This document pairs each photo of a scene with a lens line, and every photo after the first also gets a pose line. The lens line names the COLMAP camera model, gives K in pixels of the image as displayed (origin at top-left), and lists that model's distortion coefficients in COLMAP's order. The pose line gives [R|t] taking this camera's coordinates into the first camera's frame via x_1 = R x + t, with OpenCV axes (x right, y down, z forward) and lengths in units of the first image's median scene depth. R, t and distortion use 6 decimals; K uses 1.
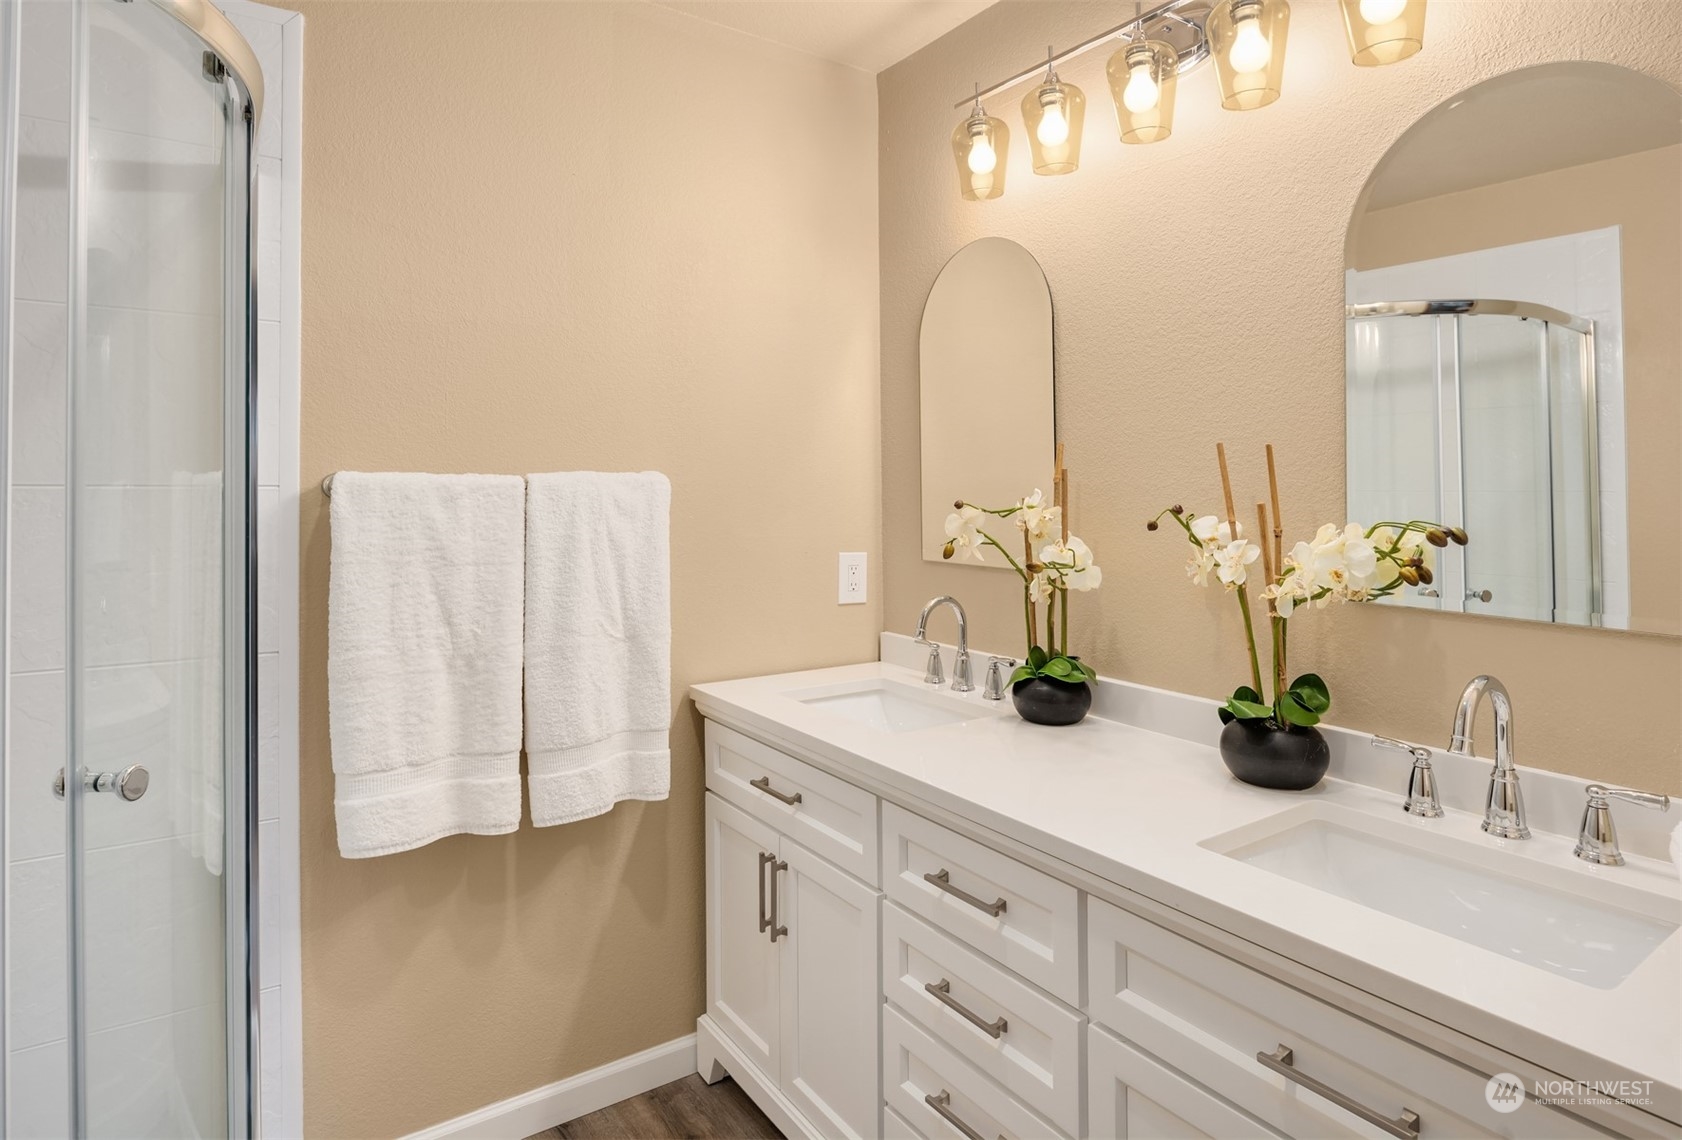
lens RADIAL K [[892.1, 0, 853.5], [0, 892.1, 485.9], [0, 0, 1]] dist [-0.007267, 0.000946]
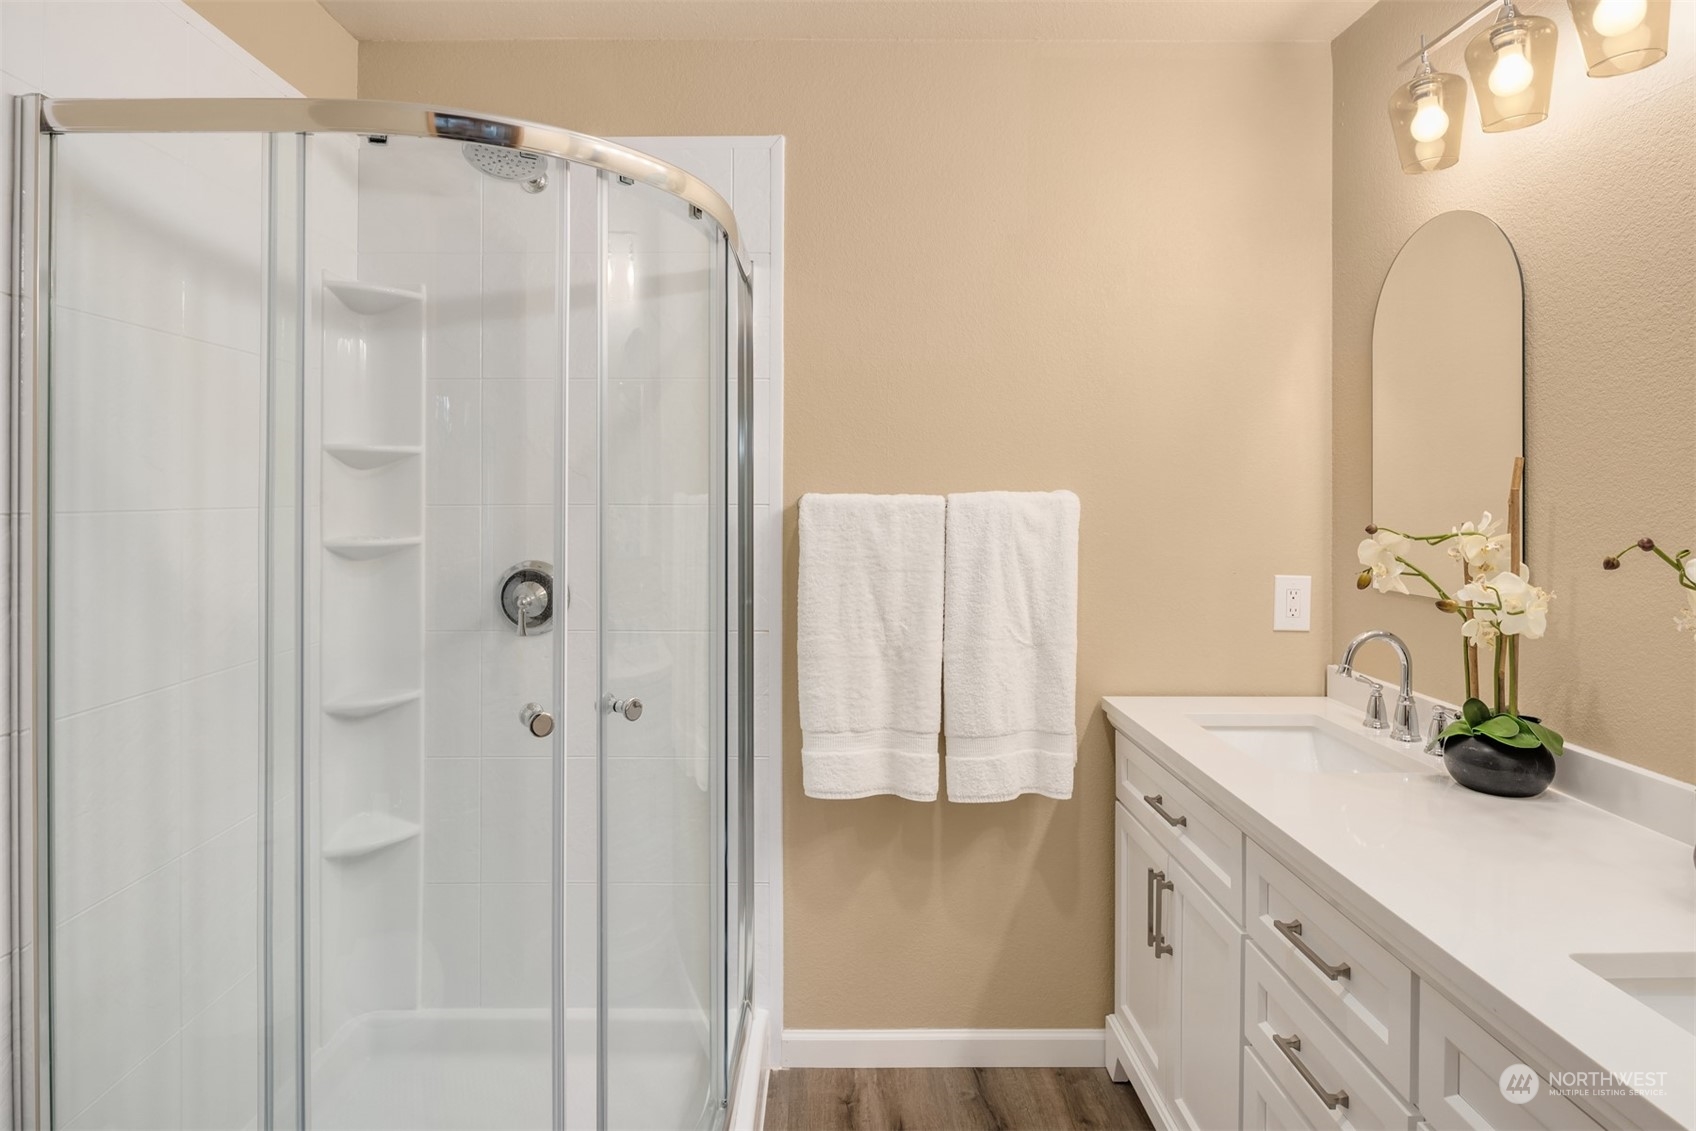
lens RADIAL K [[907.8, 0, 857.9], [0, 907.8, 505.4], [0, 0, 1]] dist [-0.002066, -0.006416]
pose [[0.830819, 0.006265, -0.556507, 0.192870], [0.004109, 0.999840, 0.017391, -0.020358], [0.556527, -0.016736, 0.830661, -0.035002]]
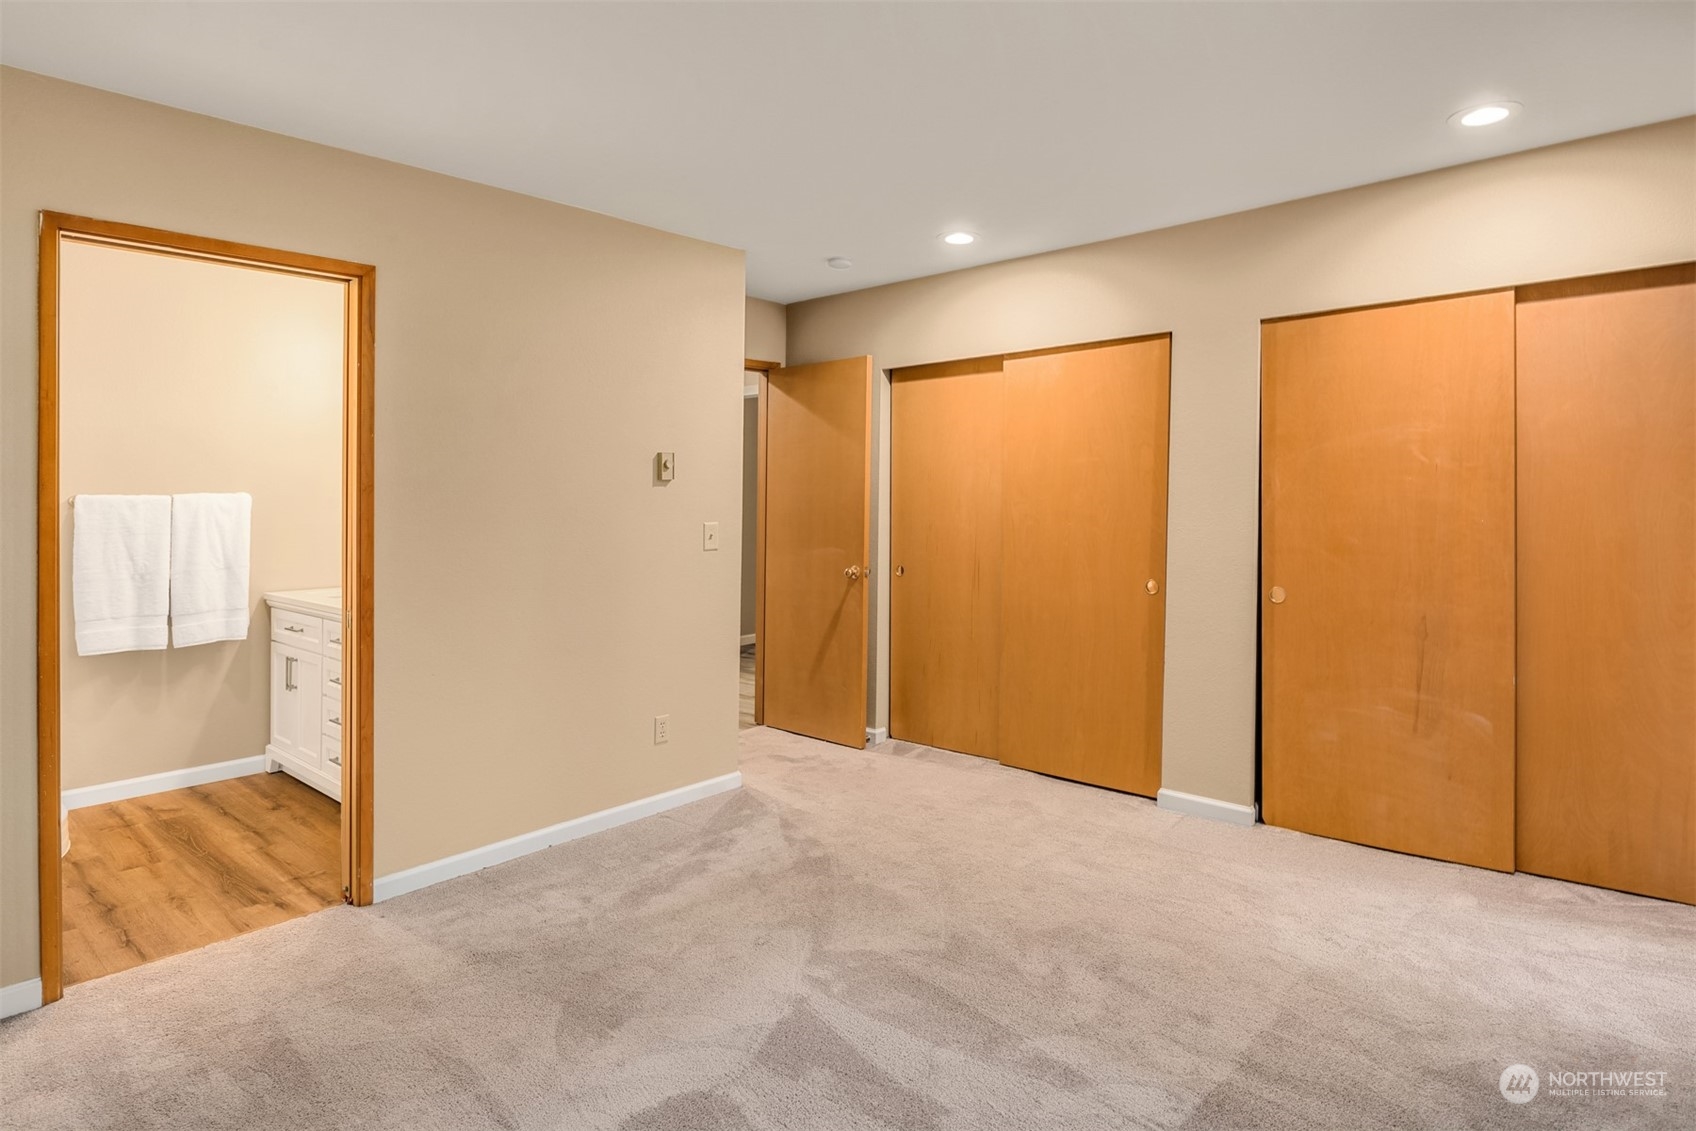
lens RADIAL K [[907.8, 0, 883.9], [0, 907.8, 482.2], [0, 0, 1]] dist [-0.002066, -0.006416]
pose [[0.965199, 0.002330, 0.261506, 0.796585], [-0.001141, 0.999988, -0.004695, -0.038124], [-0.261514, 0.004233, 0.965190, -1.733195]]
